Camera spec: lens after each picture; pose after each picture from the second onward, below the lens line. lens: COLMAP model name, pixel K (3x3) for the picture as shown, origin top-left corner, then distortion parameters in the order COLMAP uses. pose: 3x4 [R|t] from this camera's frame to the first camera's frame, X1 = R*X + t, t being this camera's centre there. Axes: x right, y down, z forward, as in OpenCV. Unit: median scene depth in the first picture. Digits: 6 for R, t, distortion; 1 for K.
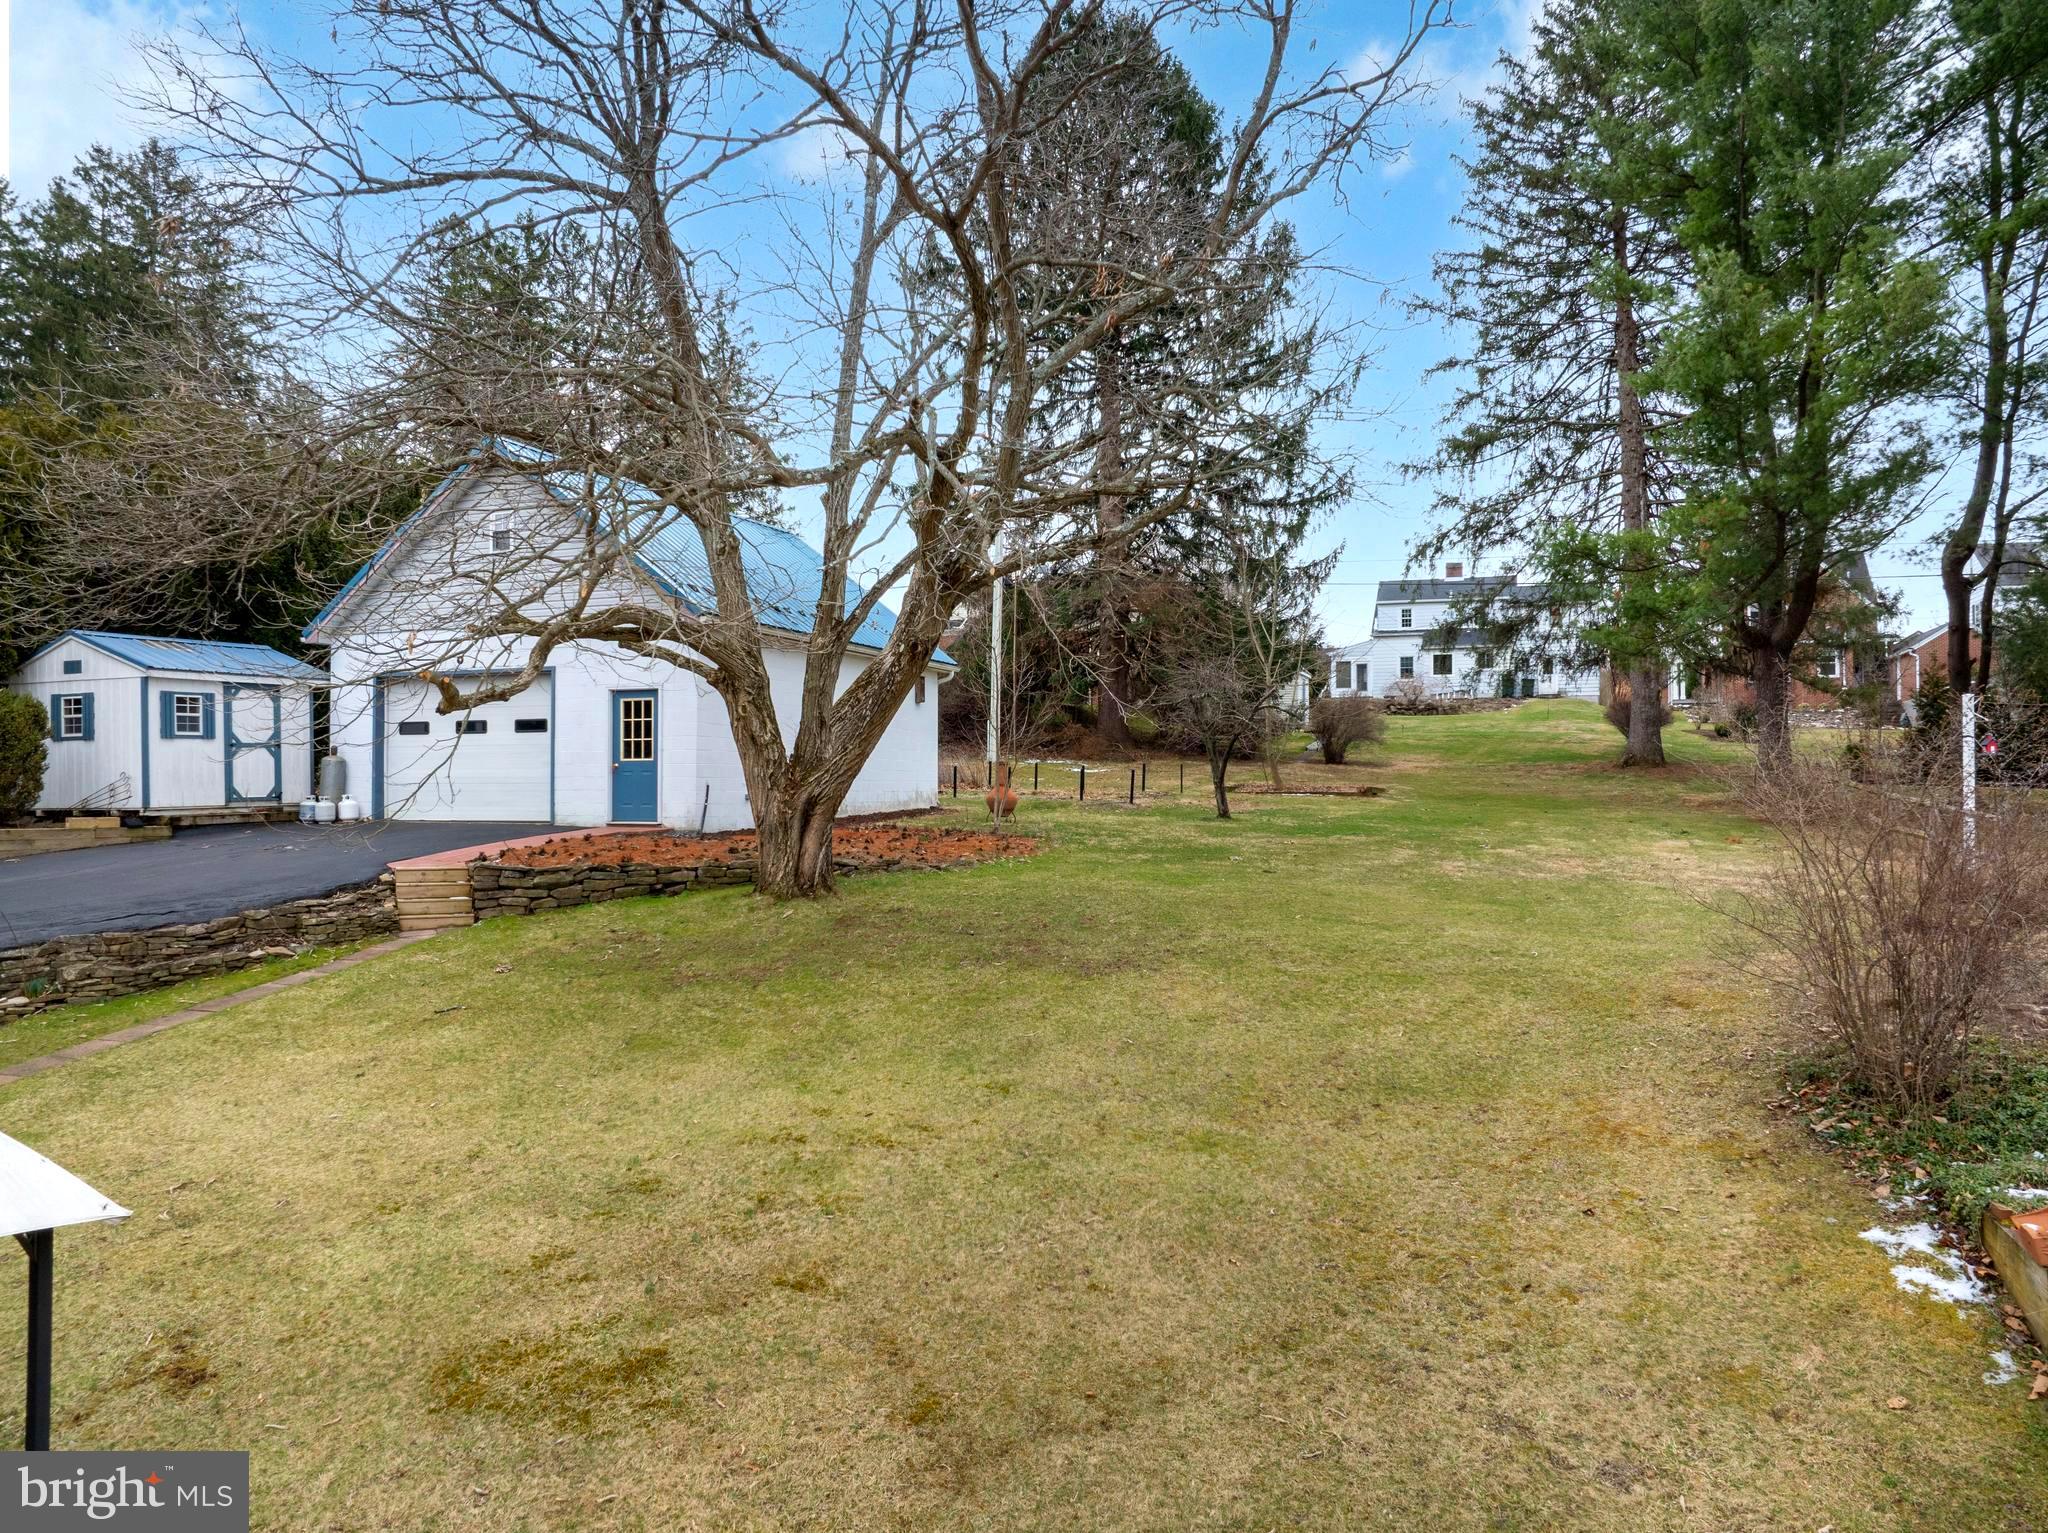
lens RADIAL K [[1422.8, 0, 1024.0], [0, 1422.8, 766.5], [0, 0, 1]] dist [-0.043166, 0.013151]
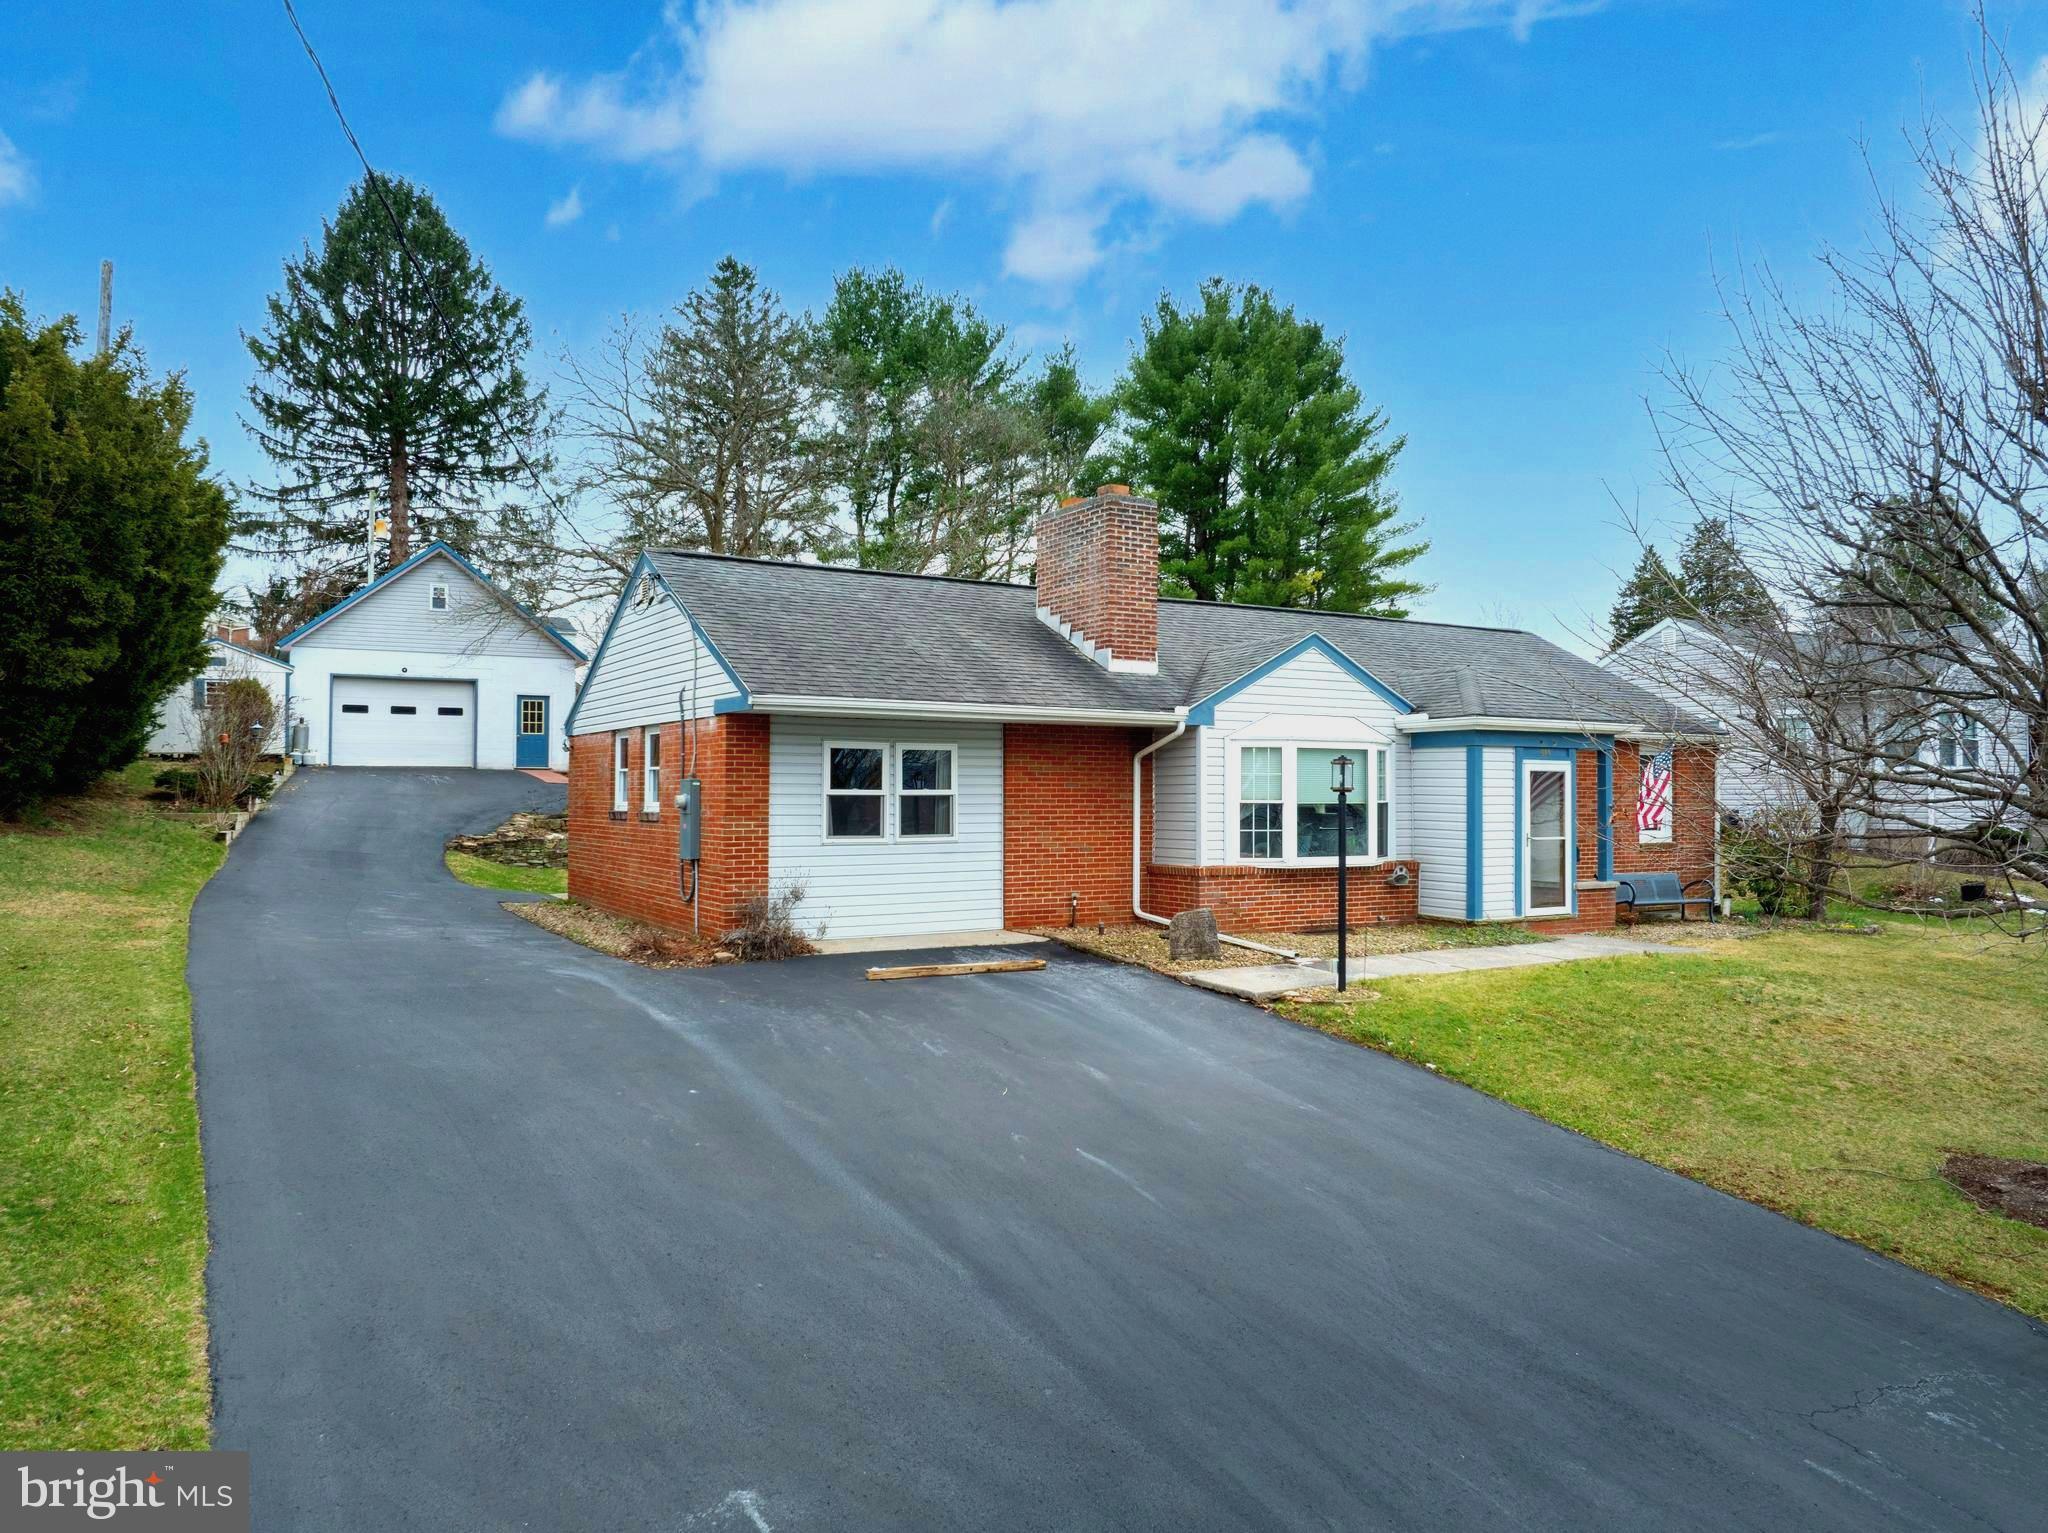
lens RADIAL K [[1422.8, 0, 1024.0], [0, 1422.8, 766.5], [0, 0, 1]] dist [-0.043166, 0.013151]
pose [[0.634531, 0.021624, 0.772595, -1.262192], [-0.010885, 0.999759, -0.019043, 0.064689], [-0.772820, 0.003674, 0.634614, -0.647995]]
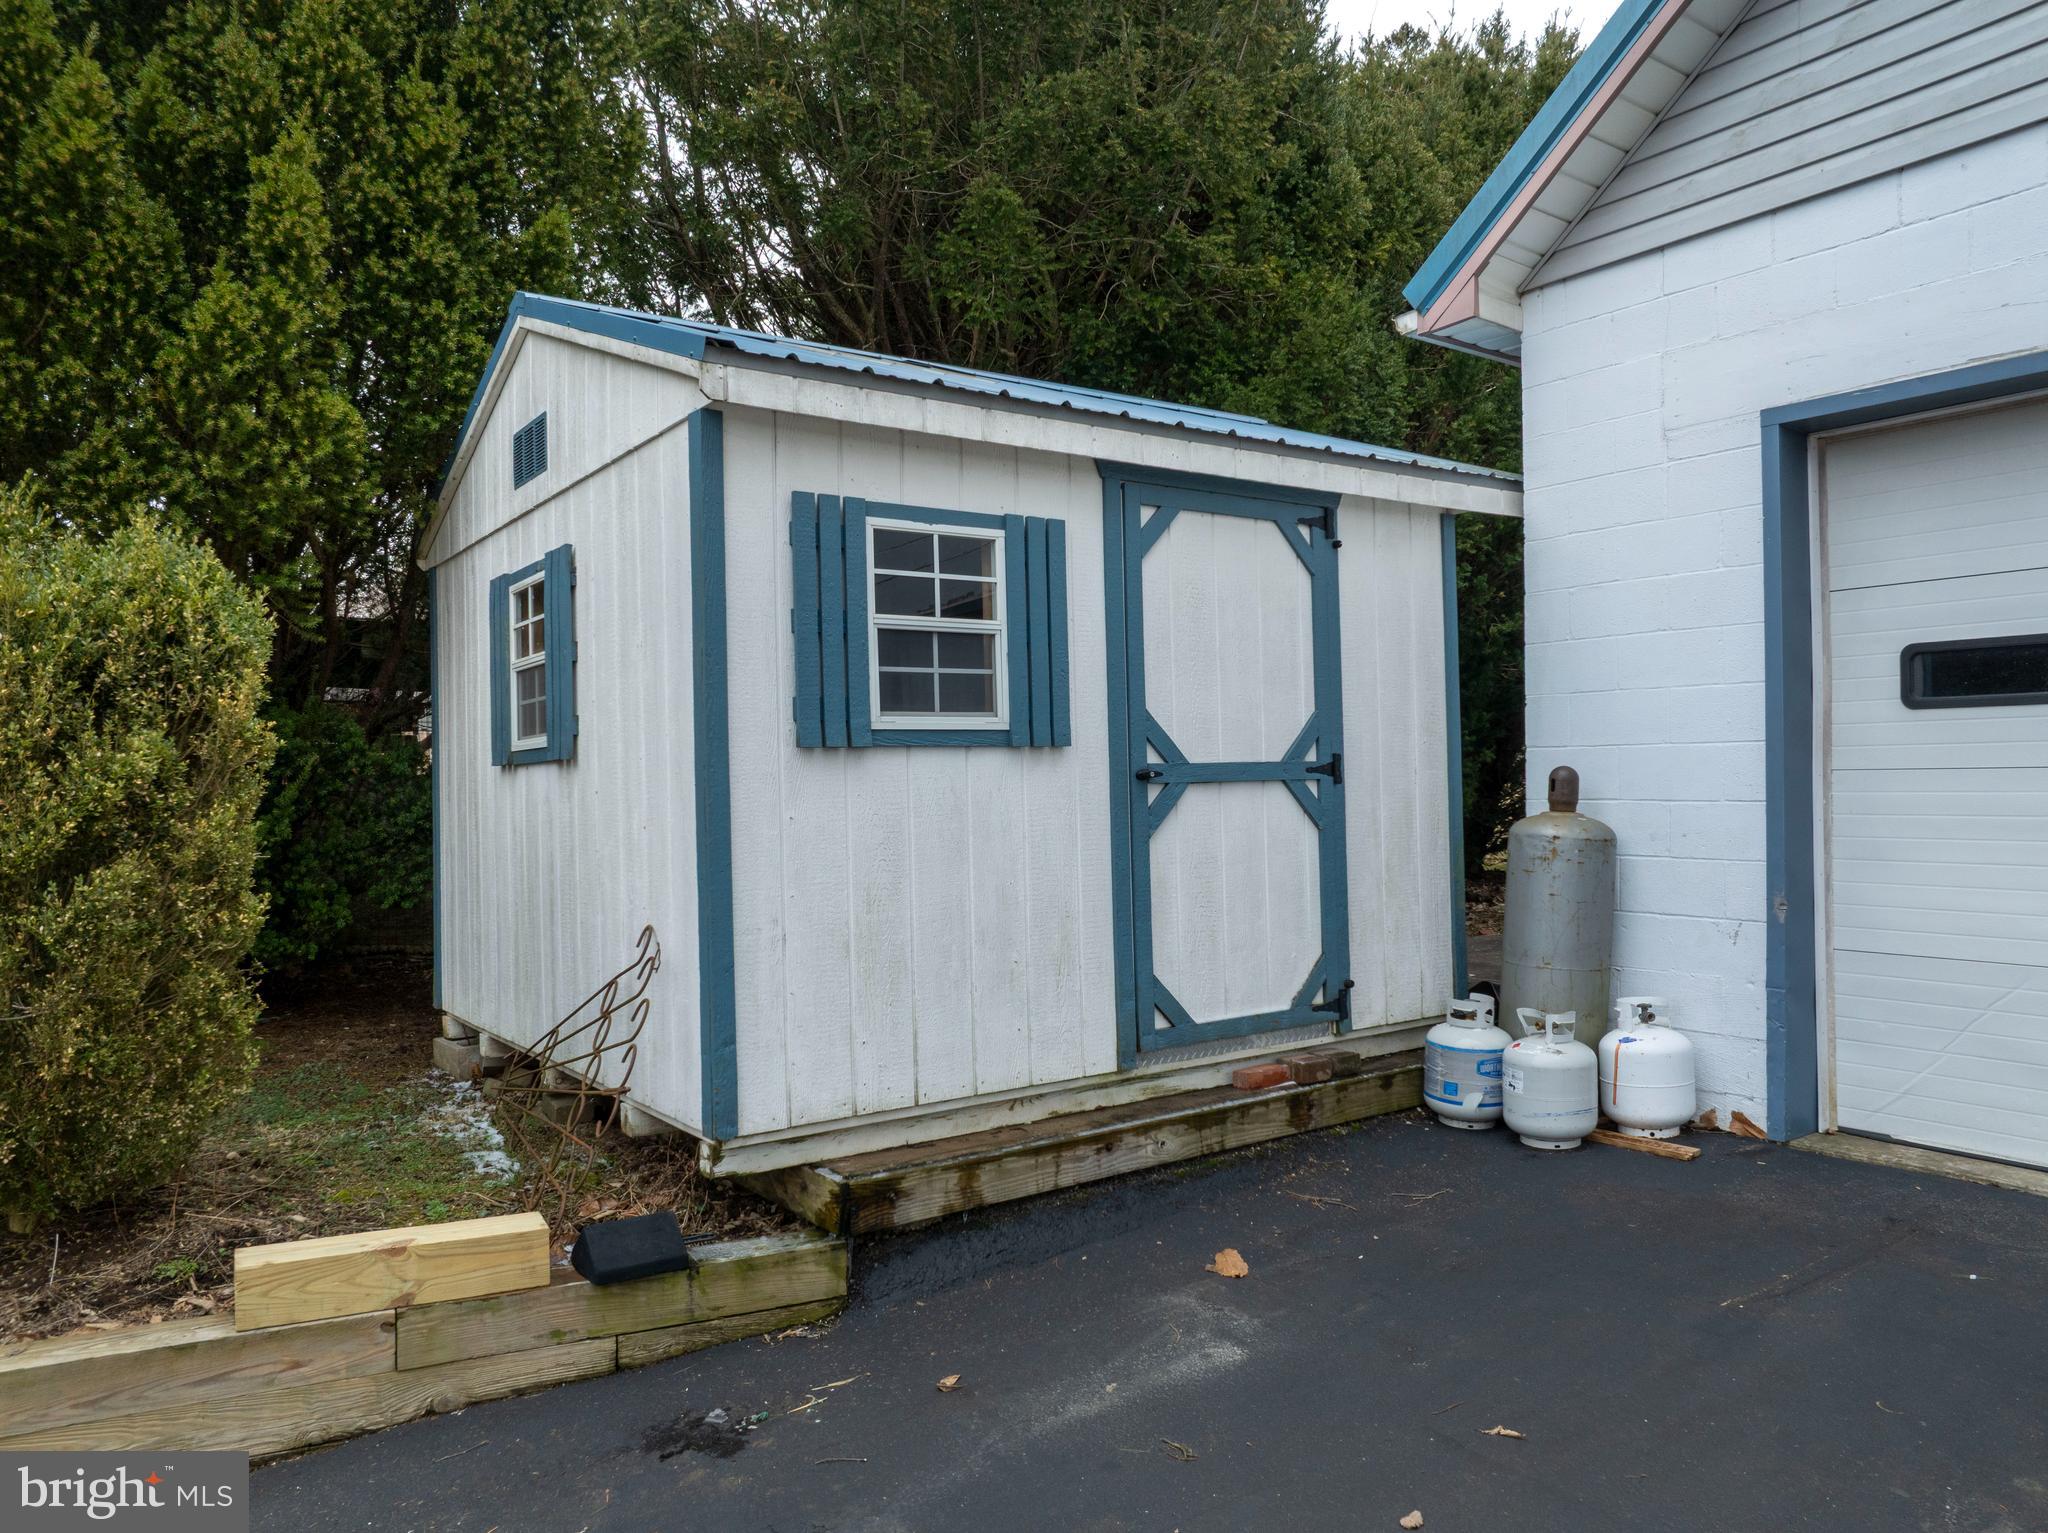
lens RADIAL K [[1396.8, 0, 1048.5], [0, 1396.8, 762.7], [0, 0, 1]] dist [-0.036019, 0.001040]
pose [[0.828609, -0.011061, -0.559719, -0.462037], [0.010877, 0.999934, -0.003658, -0.016620], [0.559722, -0.003057, 0.828675, 0.824799]]
